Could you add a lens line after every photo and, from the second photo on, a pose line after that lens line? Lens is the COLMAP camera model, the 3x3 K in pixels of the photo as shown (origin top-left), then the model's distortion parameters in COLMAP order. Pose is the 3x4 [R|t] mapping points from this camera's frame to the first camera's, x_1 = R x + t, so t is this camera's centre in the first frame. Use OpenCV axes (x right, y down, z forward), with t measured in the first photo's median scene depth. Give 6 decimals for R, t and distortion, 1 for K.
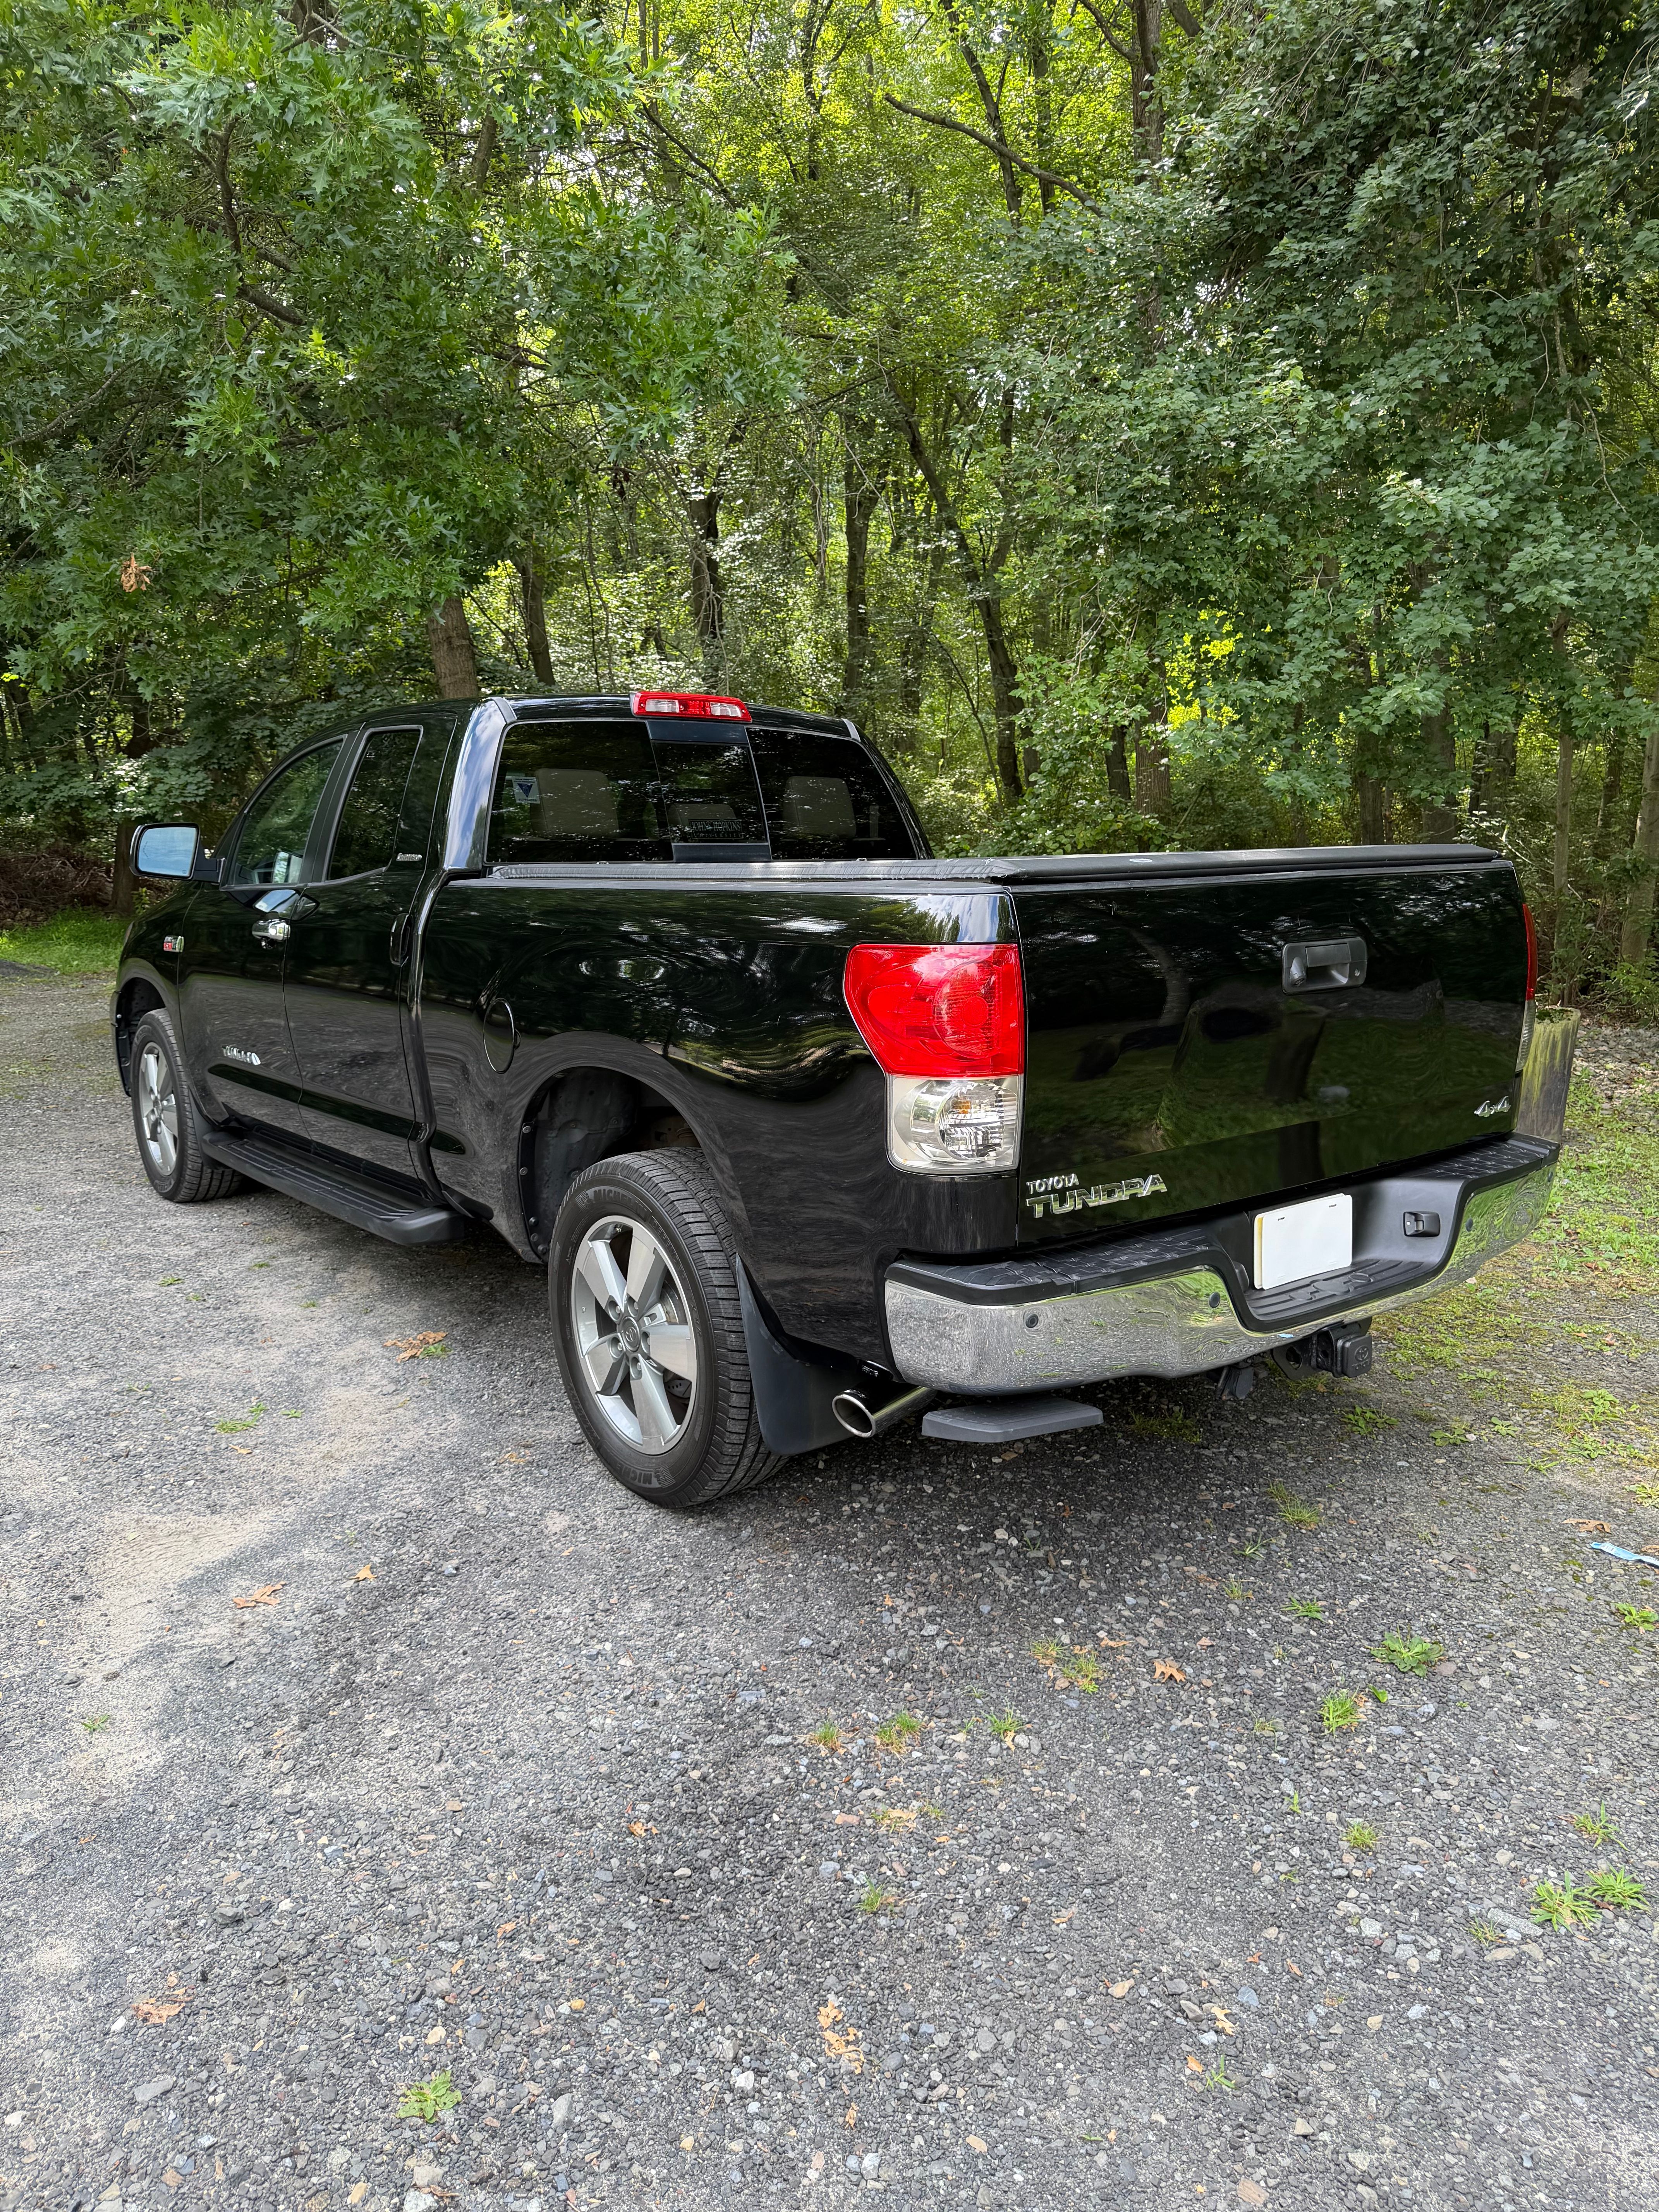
lens RADIAL K [[1222.0, 0, 807.2], [0, 1222.0, 1038.8], [0, 0, 1]] dist [0.003190, -0.002807]
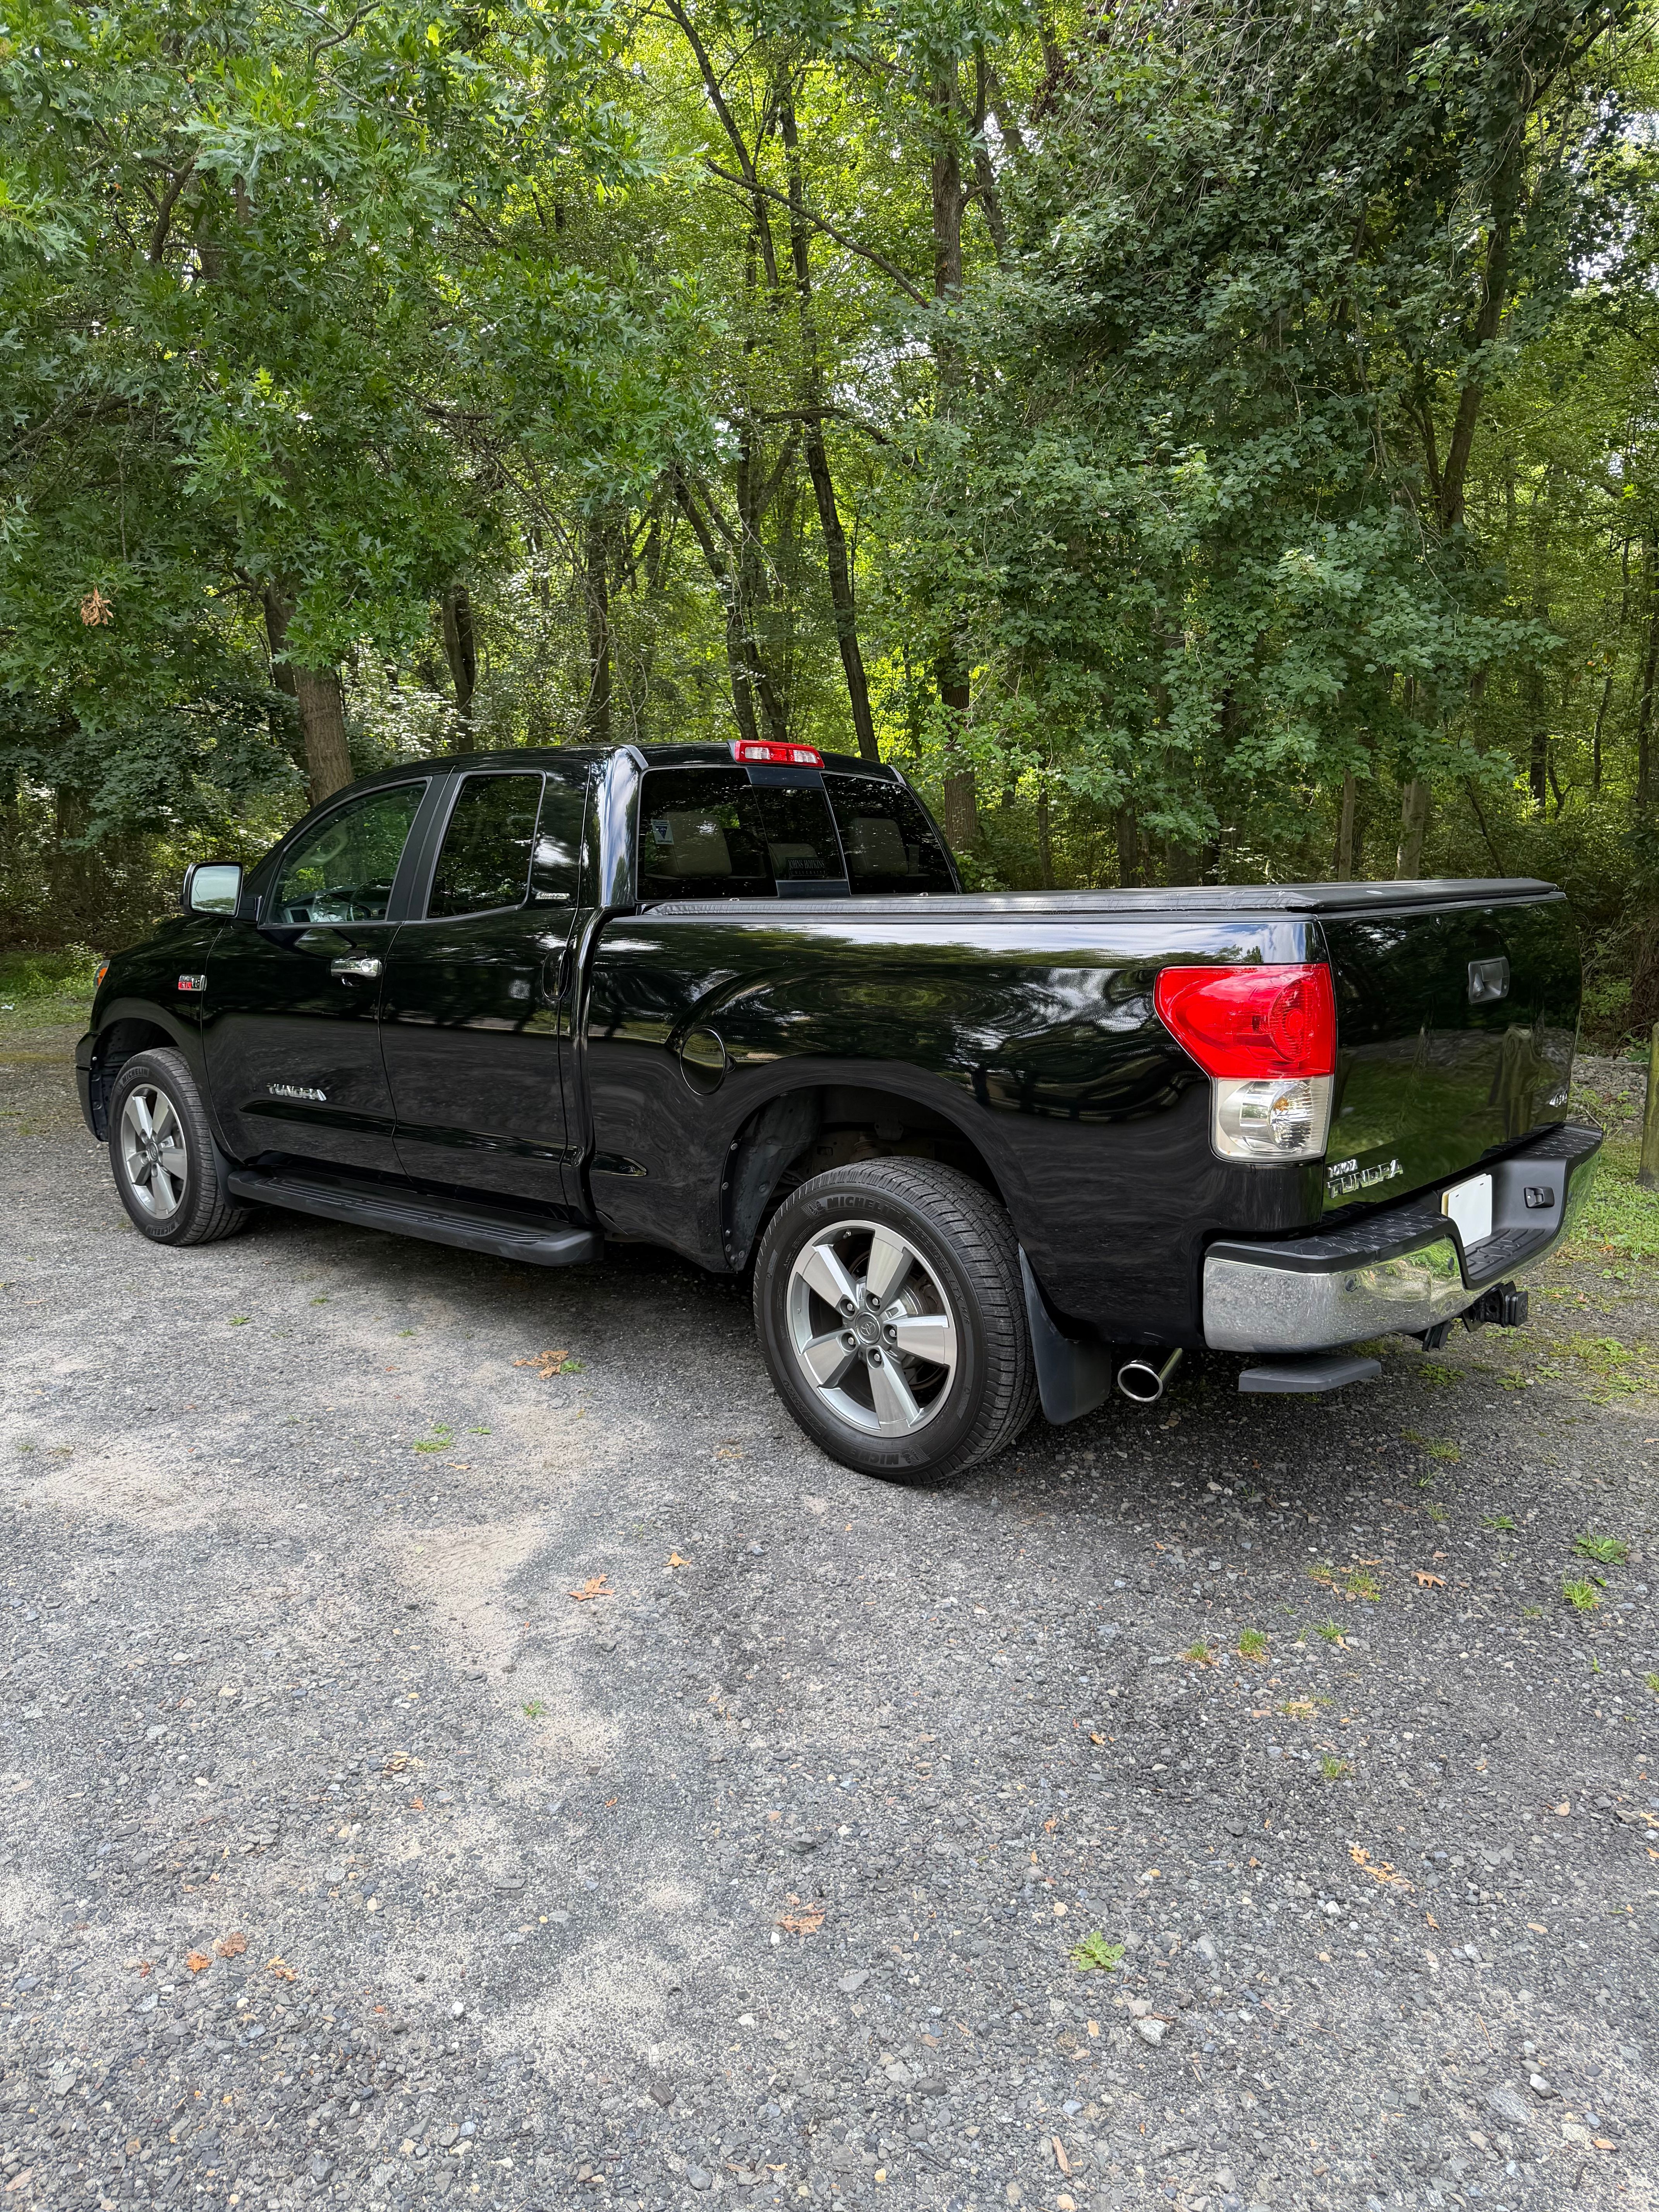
lens RADIAL K [[1211.4, 0, 719.3], [0, 1211.4, 1049.8], [0, 0, 1]] dist [0.017979, -0.014888]
pose [[0.990057, -0.023710, 0.138656, -0.363386], [0.026103, 0.999540, -0.015467, 0.004445], [-0.138225, 0.018932, 0.990220, -0.054537]]
